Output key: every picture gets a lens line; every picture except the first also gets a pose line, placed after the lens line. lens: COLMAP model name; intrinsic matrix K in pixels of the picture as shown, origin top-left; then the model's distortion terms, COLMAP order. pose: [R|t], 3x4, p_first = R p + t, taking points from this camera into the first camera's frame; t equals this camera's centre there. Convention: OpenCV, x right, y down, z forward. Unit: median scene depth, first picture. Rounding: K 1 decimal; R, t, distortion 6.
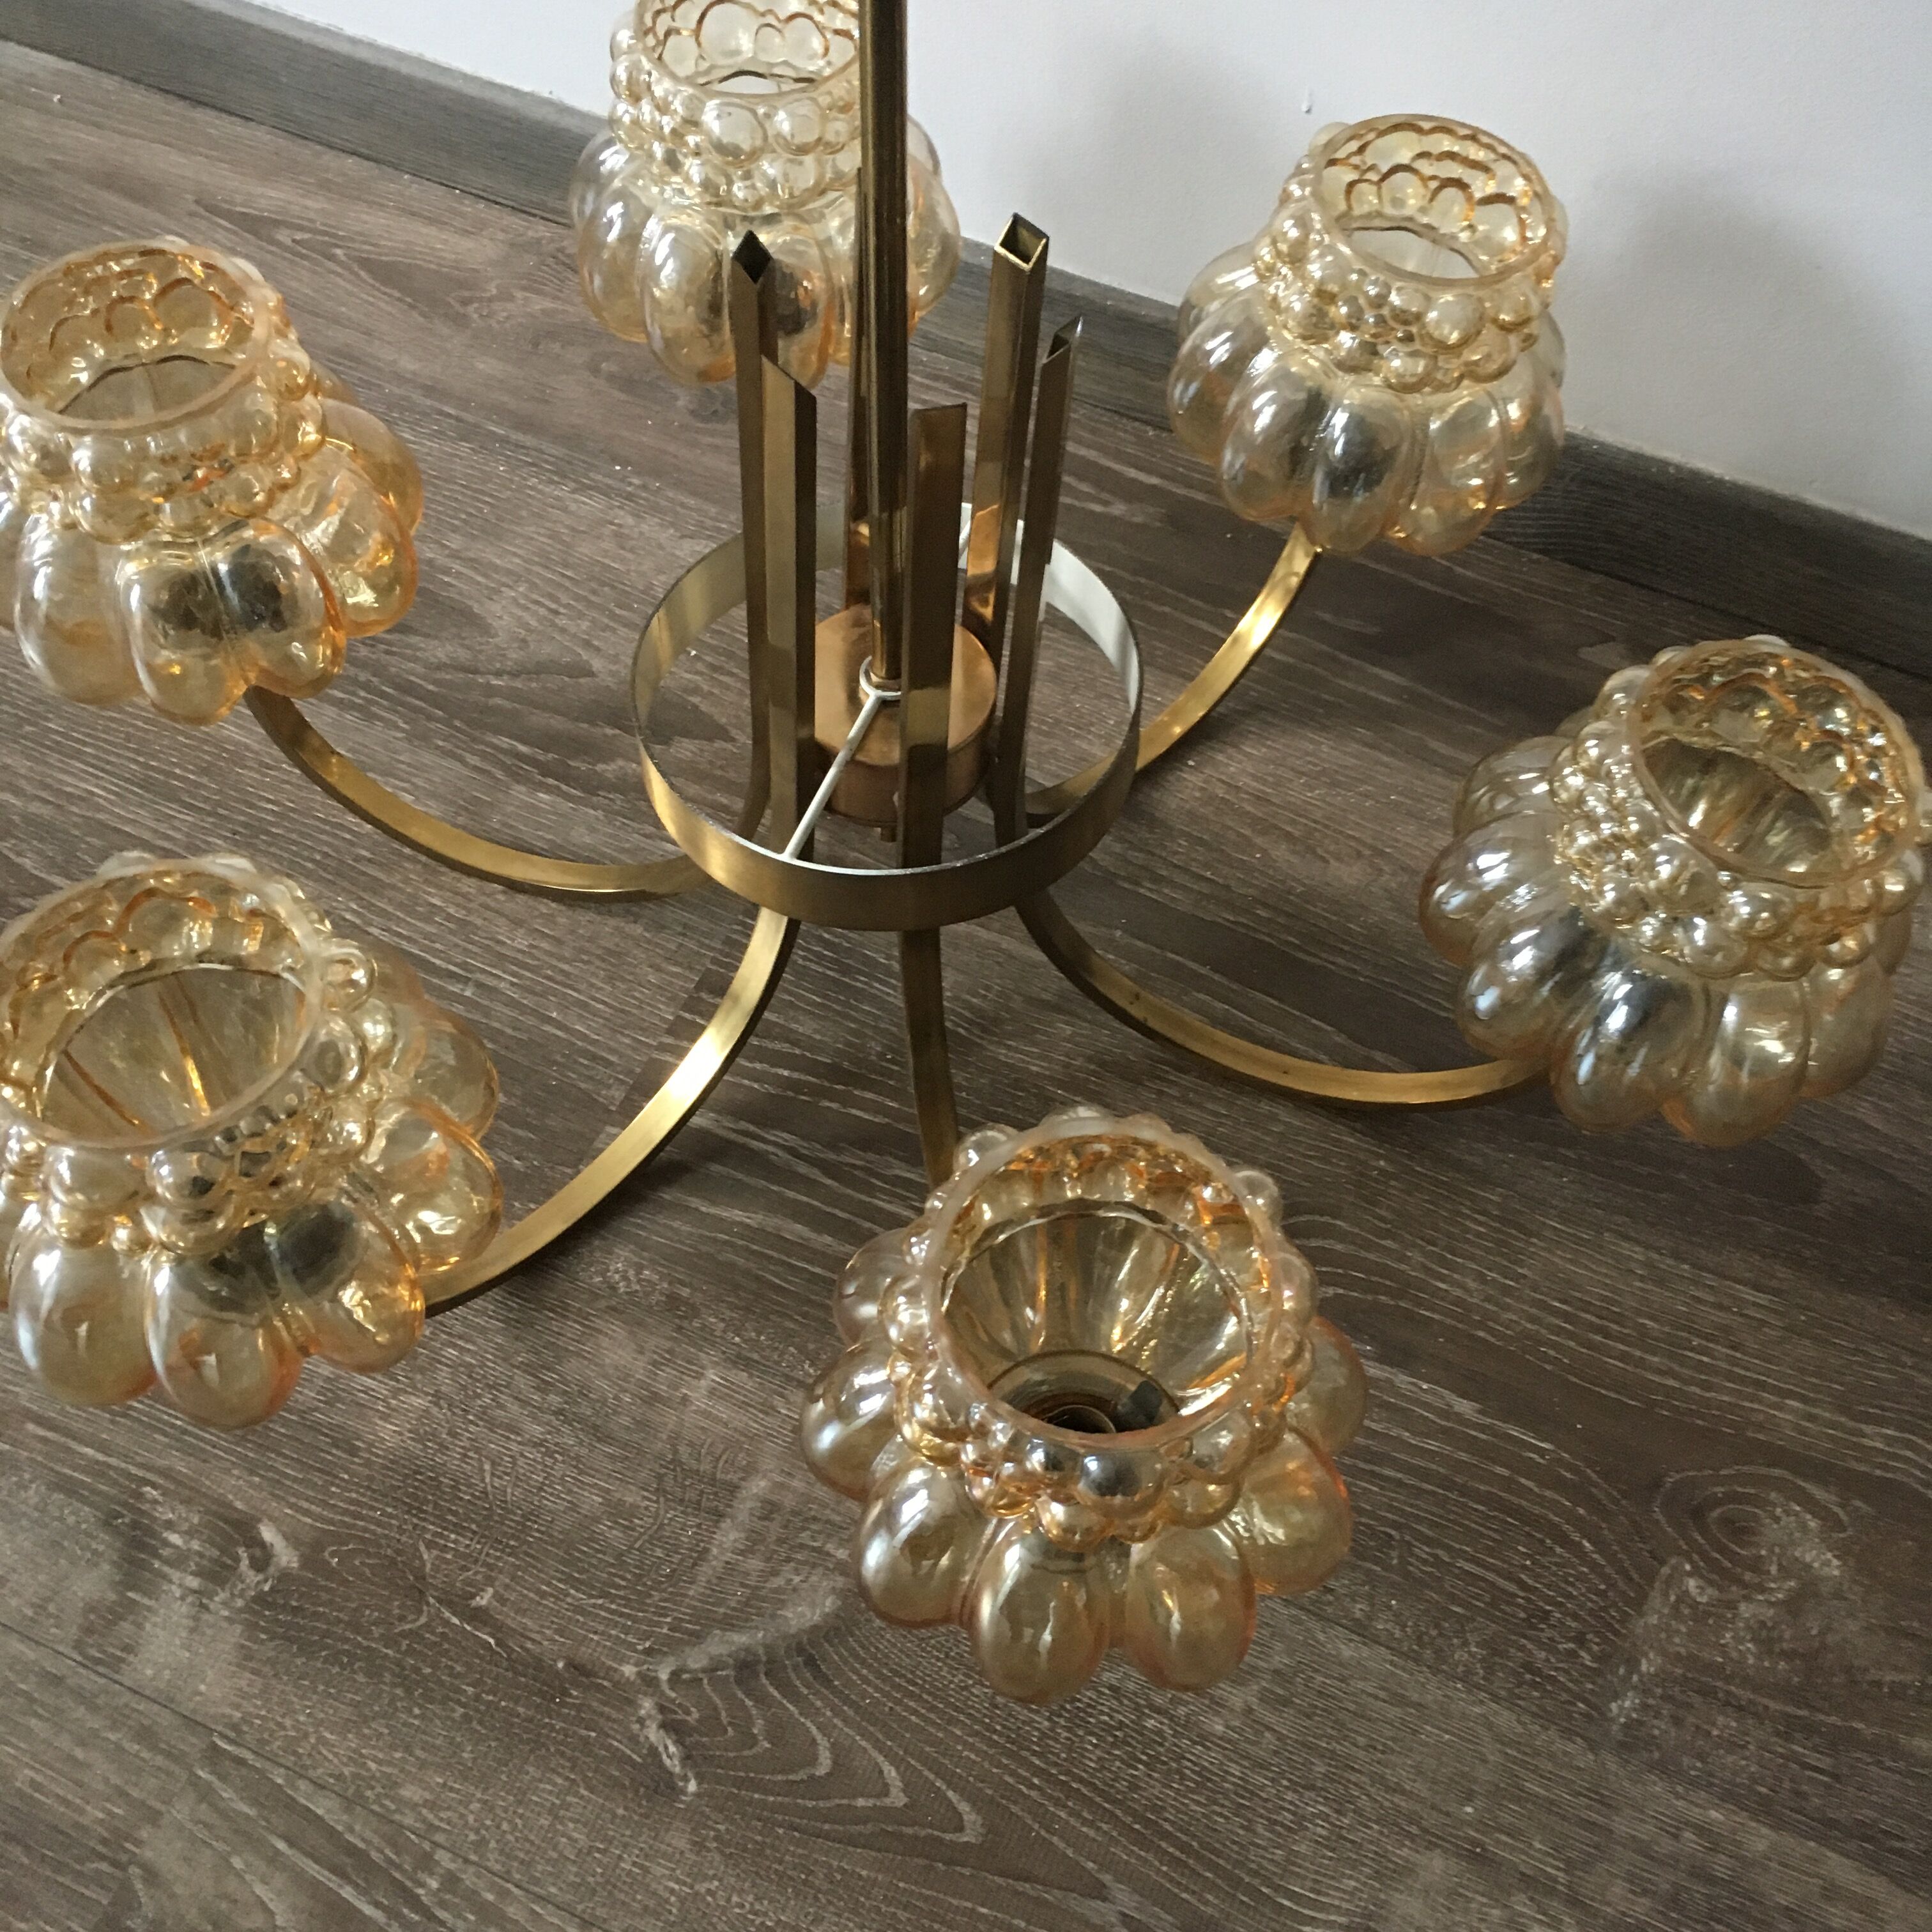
lens RADIAL K [[2209.9, 0, 974.1], [0, 2209.9, 957.1], [0, 0, 1]] dist [0.050152, 0.000000]
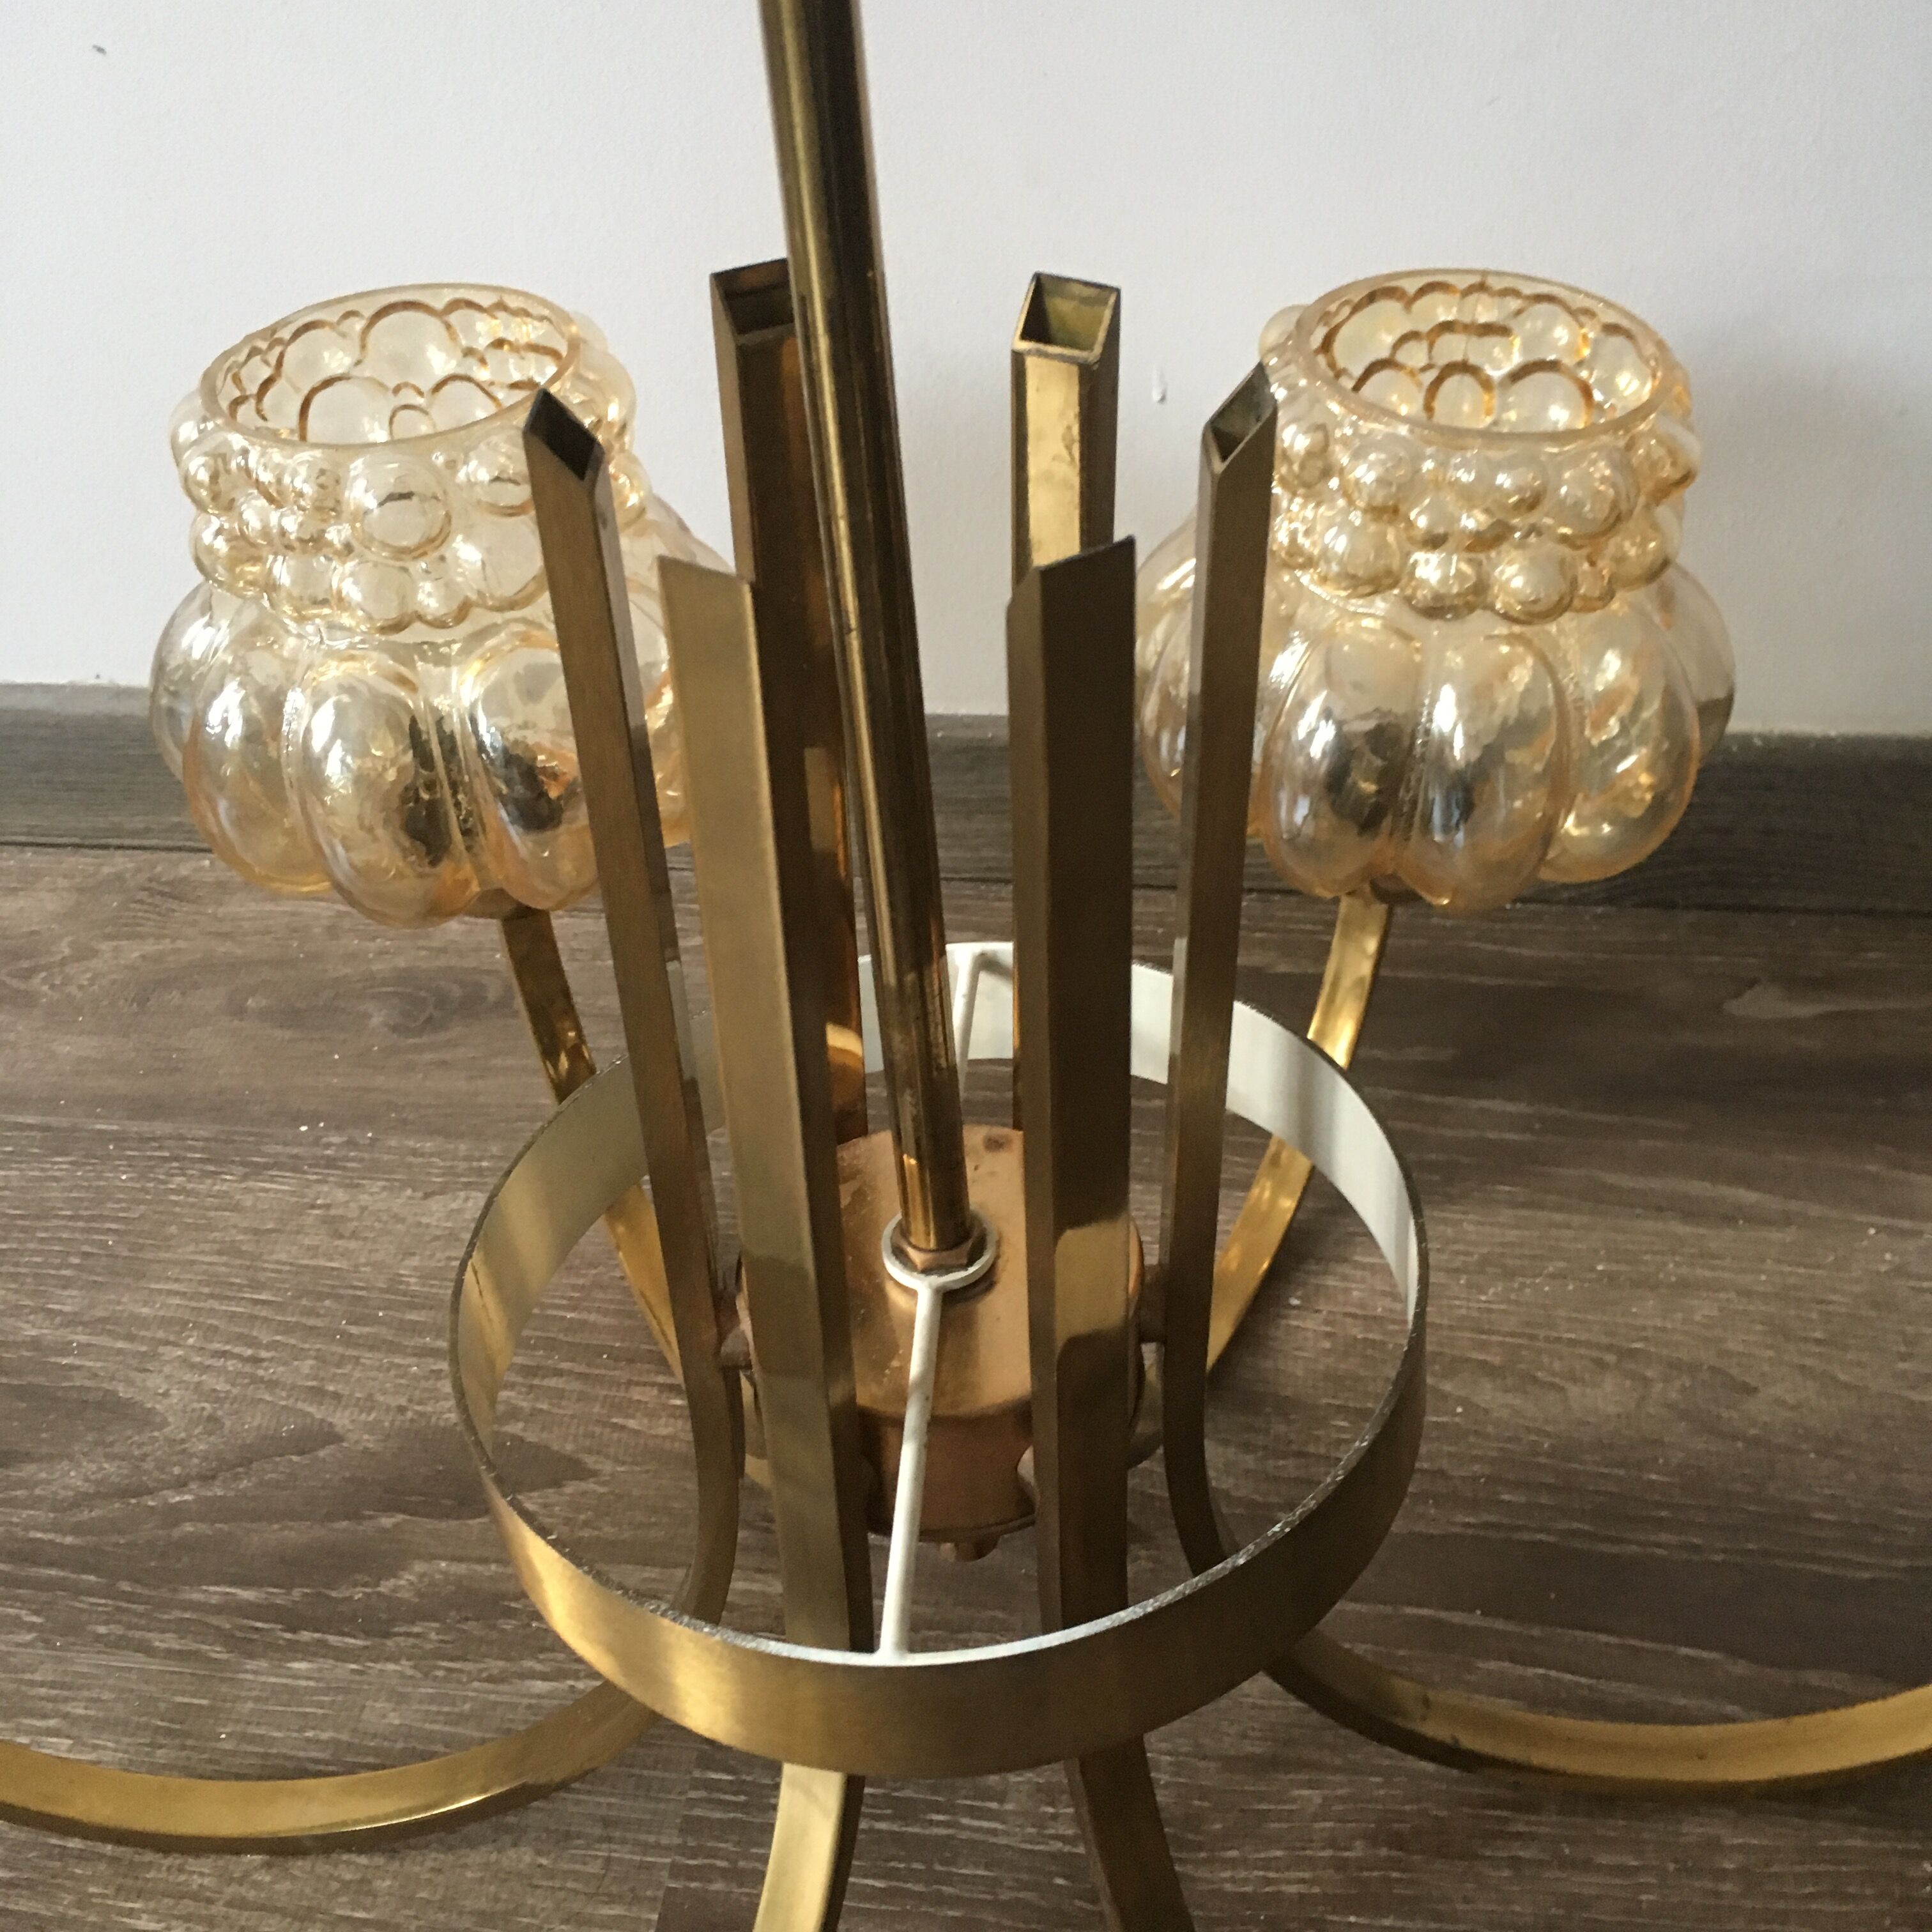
lens RADIAL K [[2209.9, 0, 968.6], [0, 2209.9, 962.2], [0, 0, 1]] dist [0.050152, 0.000000]
pose [[0.951937, -0.250590, 0.176126, -0.091469], [0.290663, 0.920416, -0.261438, -0.041768], [-0.096595, 0.300066, 0.949015, 0.403630]]
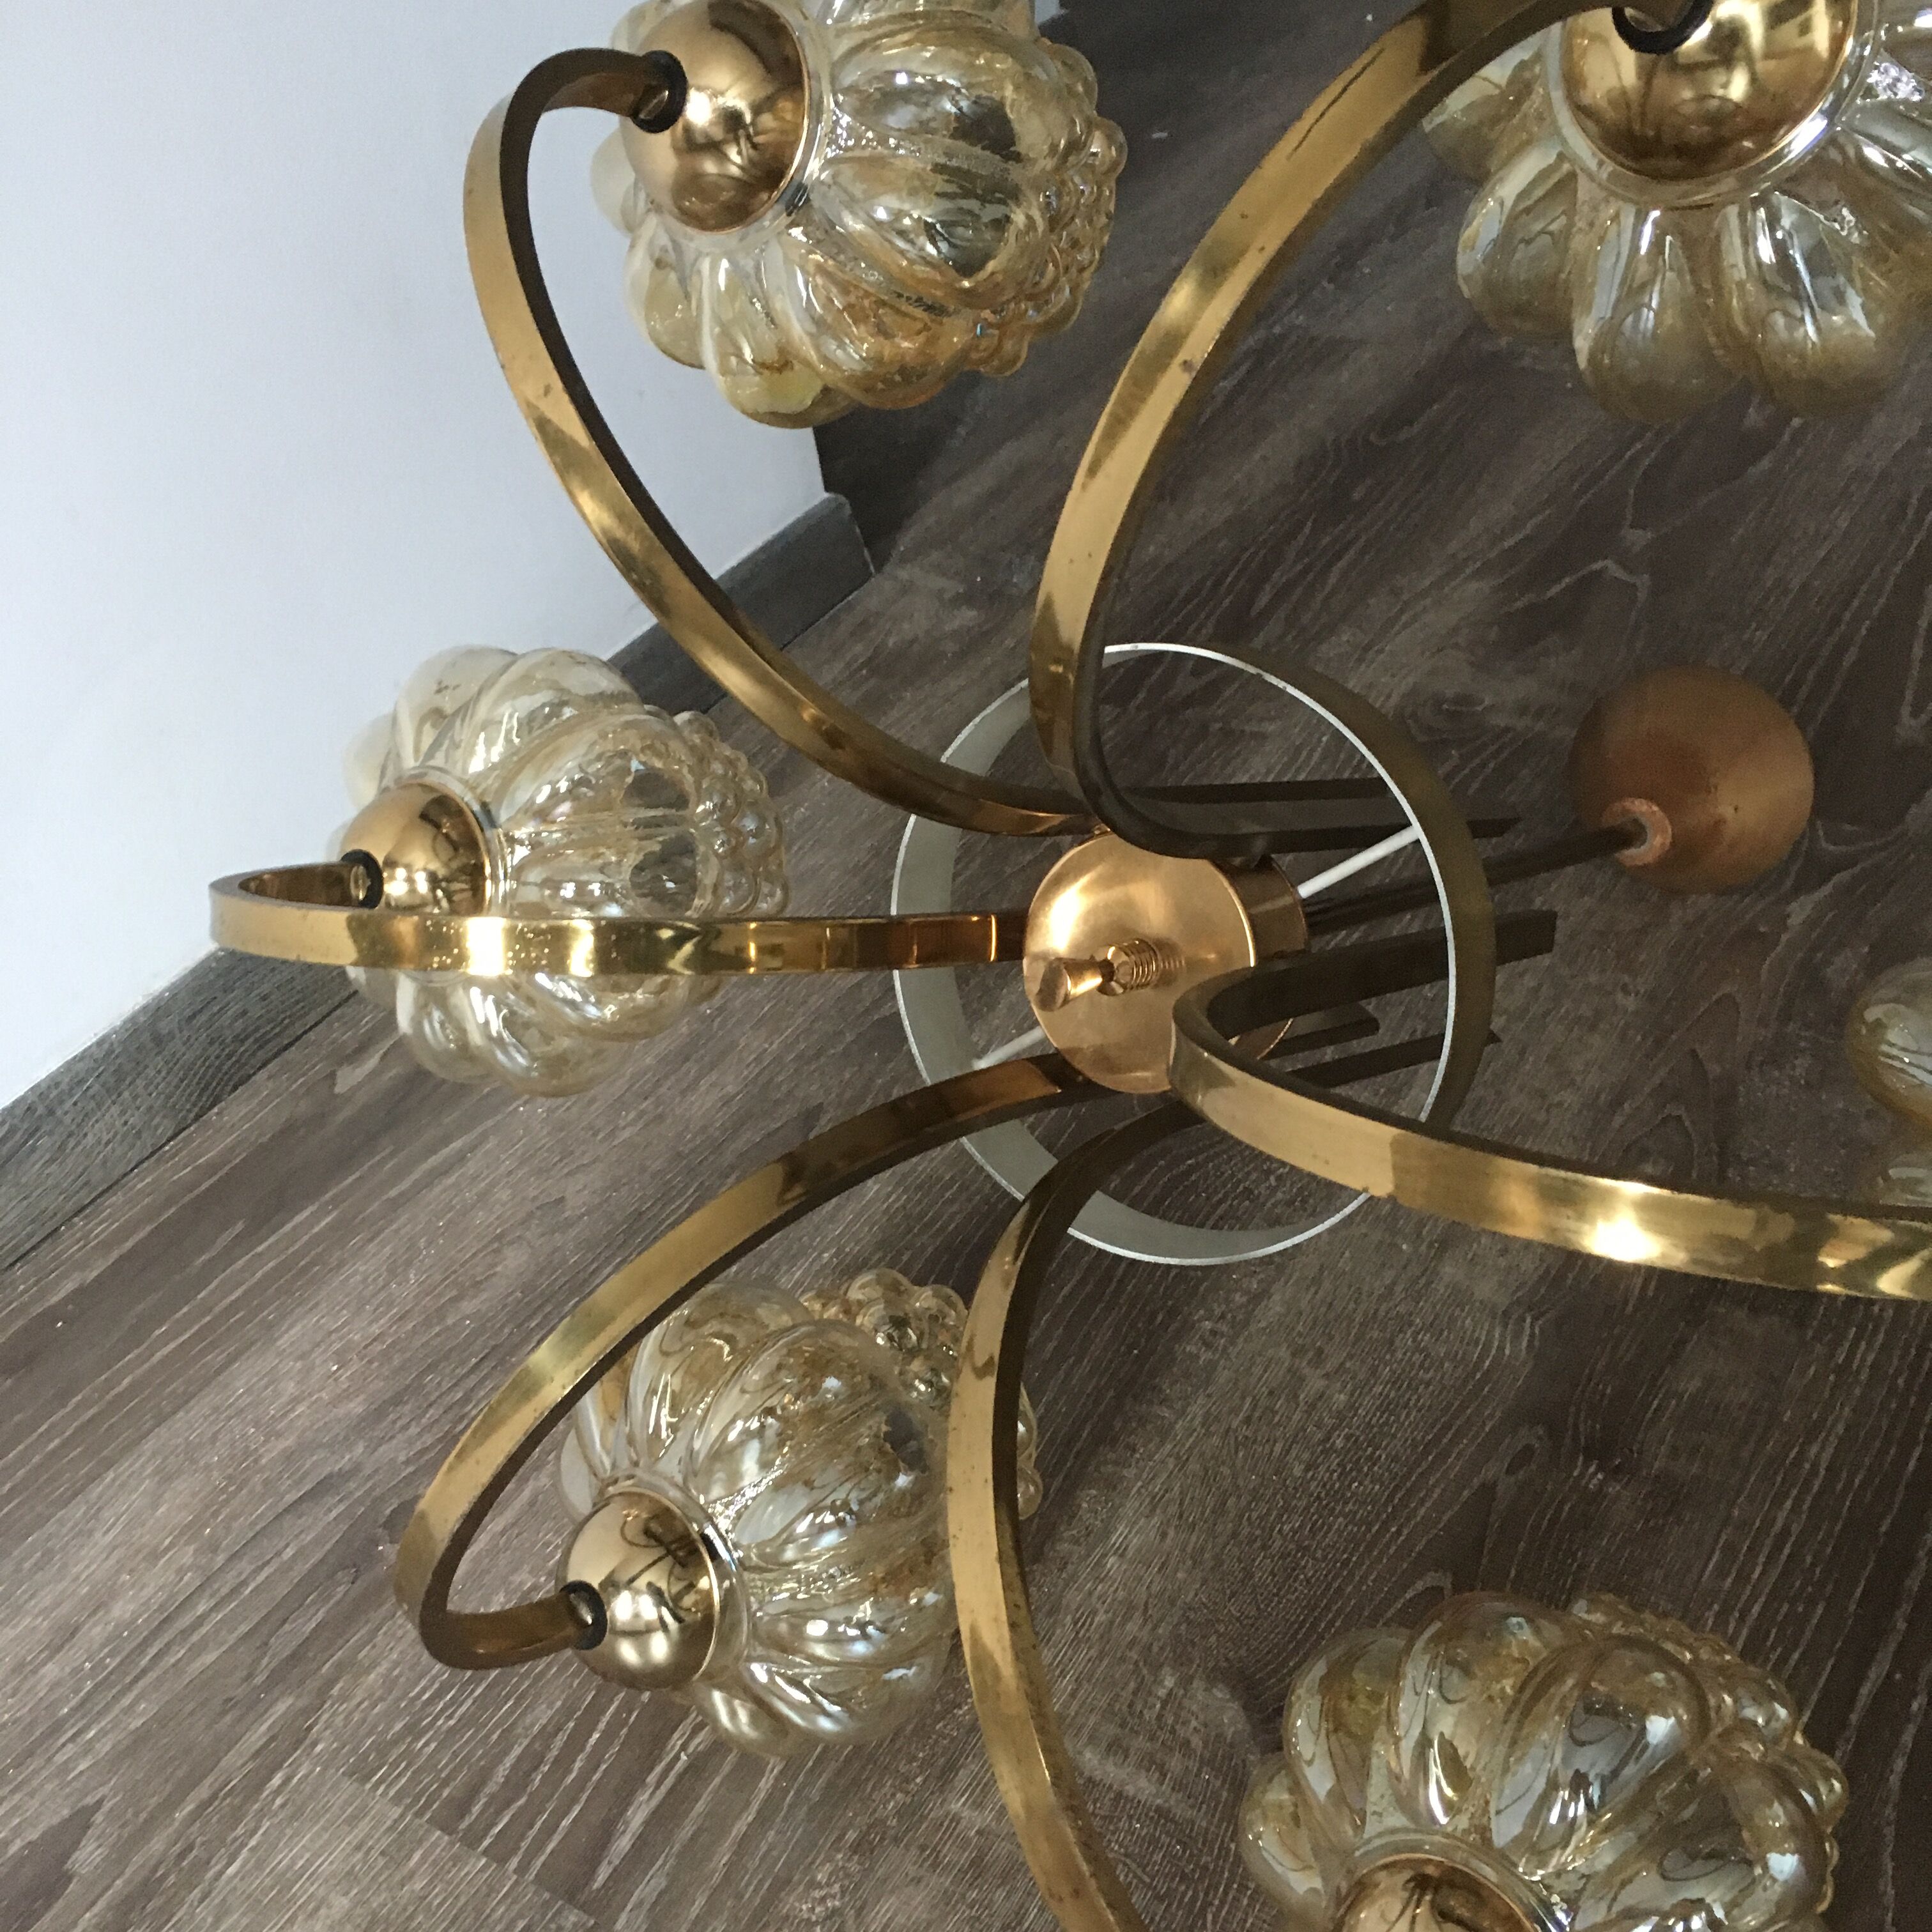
lens RADIAL K [[2209.9, 0, 983.2], [0, 2209.9, 954.4], [0, 0, 1]] dist [0.050152, 0.000000]
pose [[0.127825, -0.621726, 0.772734, -0.541725], [0.899226, 0.401328, 0.174151, -0.083483], [-0.418394, 0.672602, 0.610372, 0.212362]]
